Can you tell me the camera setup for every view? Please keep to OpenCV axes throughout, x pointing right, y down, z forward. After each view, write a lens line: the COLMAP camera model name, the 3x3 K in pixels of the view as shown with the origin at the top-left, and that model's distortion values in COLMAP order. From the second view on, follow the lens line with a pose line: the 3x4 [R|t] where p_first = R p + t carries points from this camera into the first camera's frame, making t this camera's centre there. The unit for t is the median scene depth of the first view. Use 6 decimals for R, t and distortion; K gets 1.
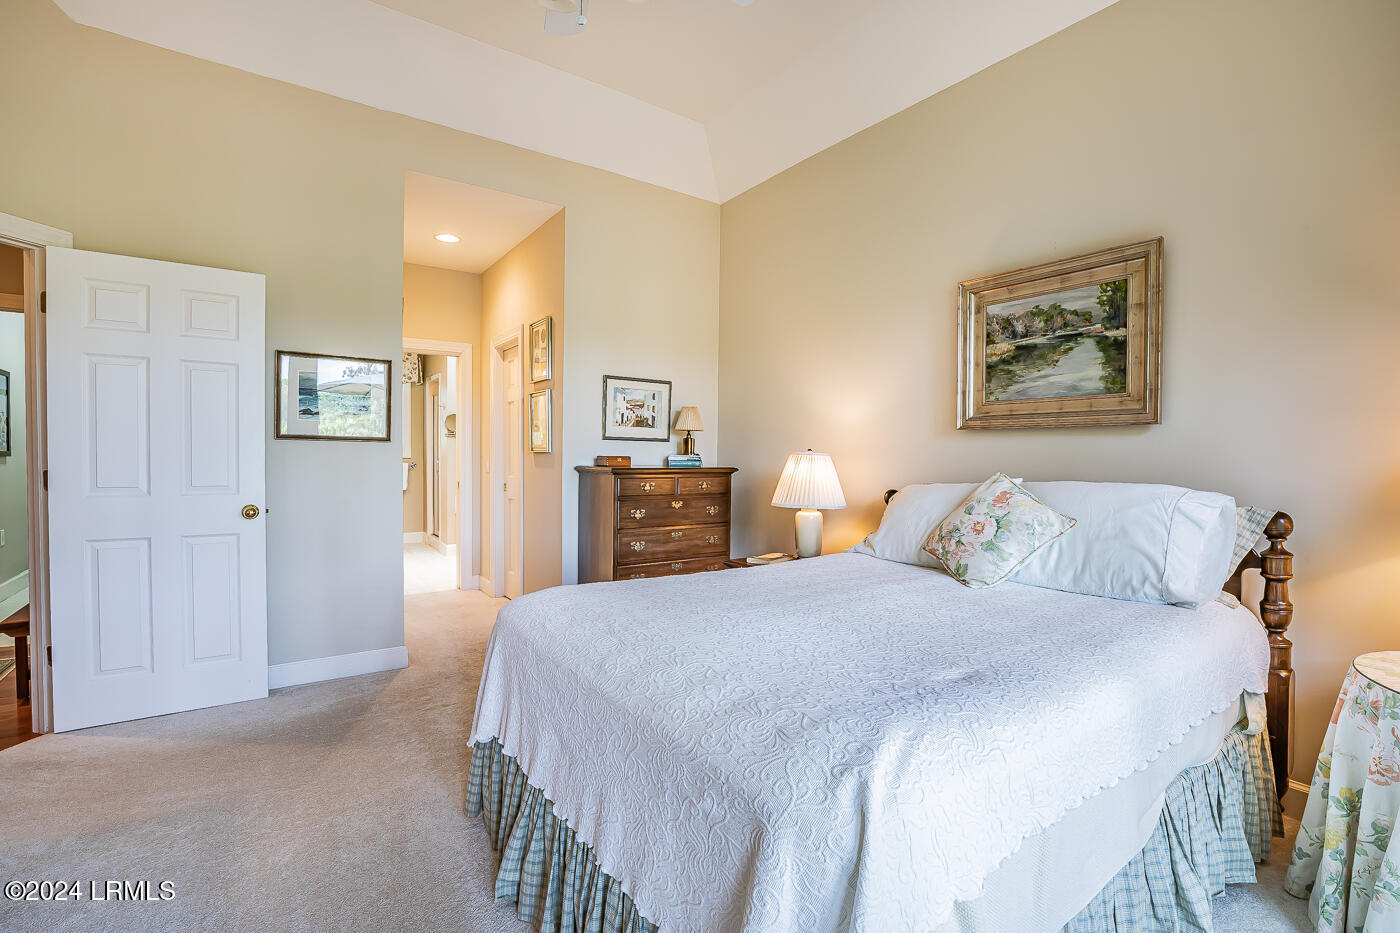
lens RADIAL K [[663.9, 0, 698.9], [0, 663.9, 470.8], [0, 0, 1]] dist [-0.031914, 0.001785]
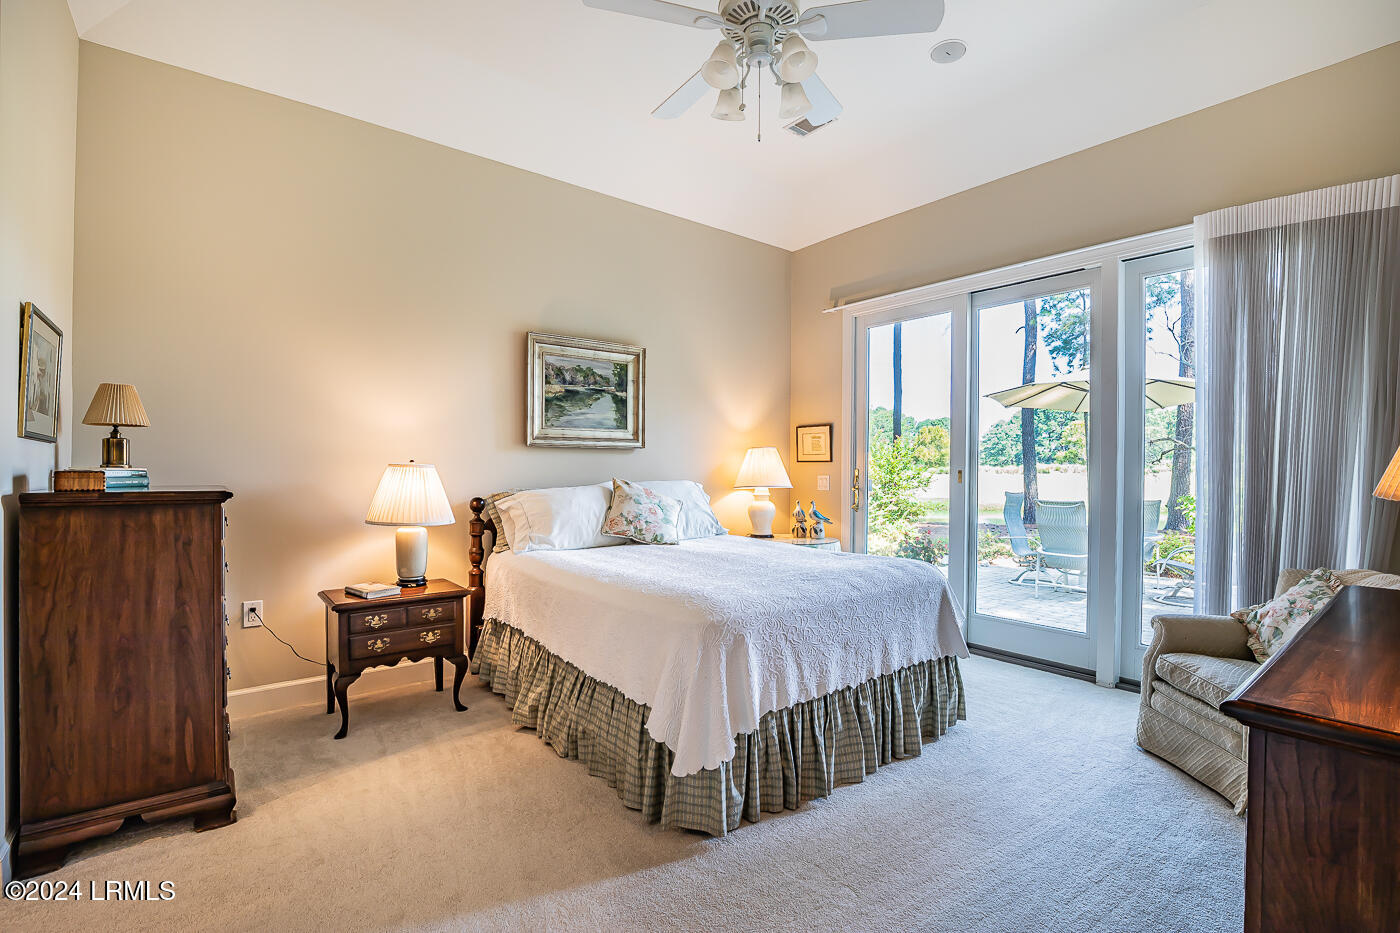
lens RADIAL K [[663.9, 0, 698.9], [0, 663.9, 470.8], [0, 0, 1]] dist [-0.031914, 0.001785]
pose [[-0.094799, -0.018458, 0.995325, -1.040355], [0.018140, 0.999630, 0.020266, -0.037966], [-0.995331, 0.019977, -0.094429, 0.897585]]
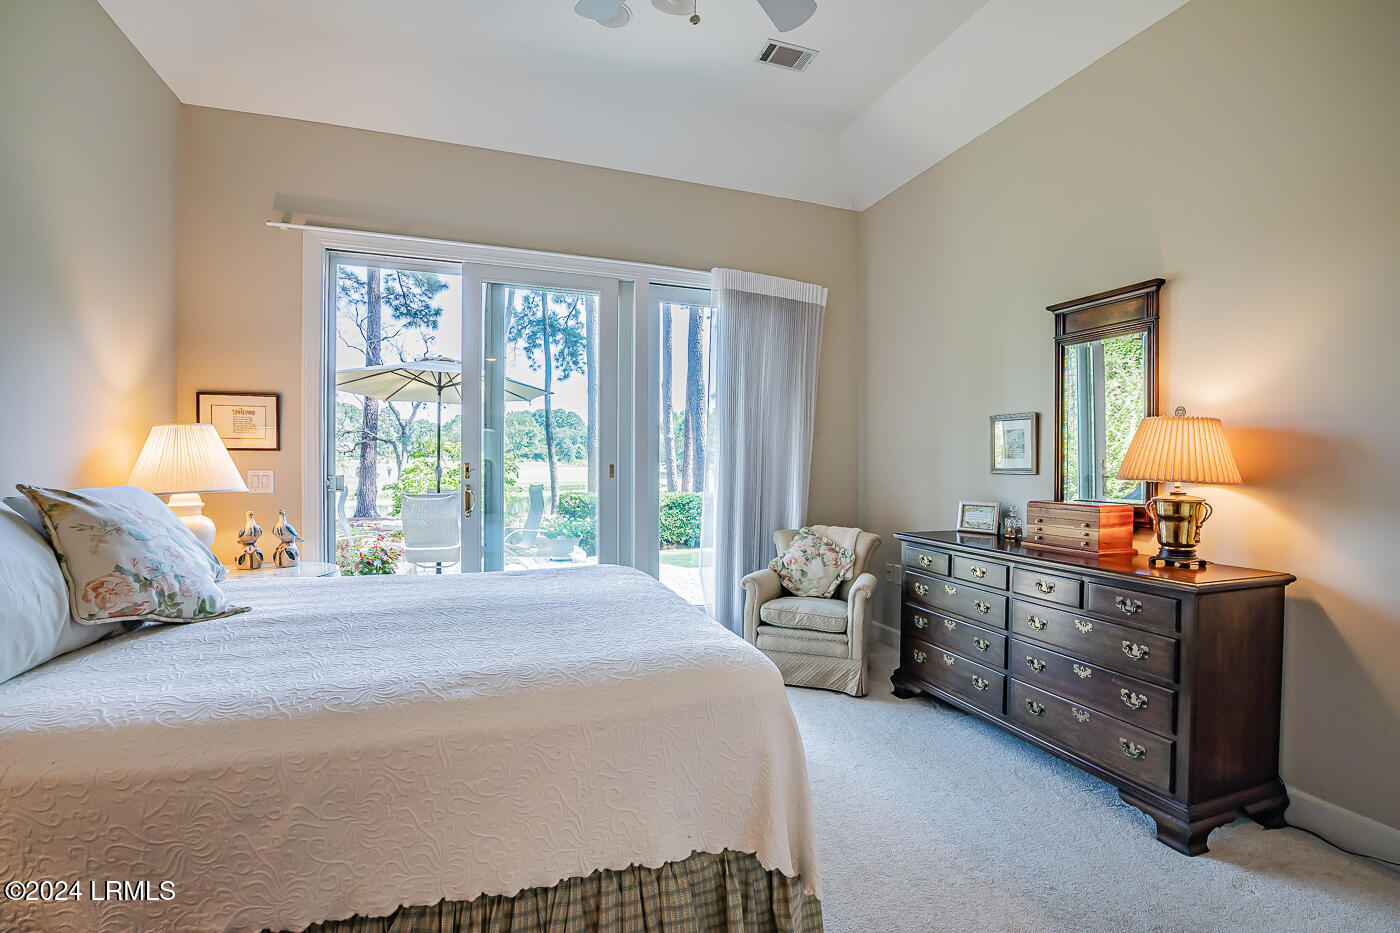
lens RADIAL K [[663.9, 0, 698.9], [0, 663.9, 470.8], [0, 0, 1]] dist [-0.031914, 0.001785]
pose [[-0.981174, -0.023802, 0.191656, -0.273139], [-0.016650, 0.999107, 0.038843, -0.041428], [-0.192409, 0.034921, -0.980693, 1.395928]]
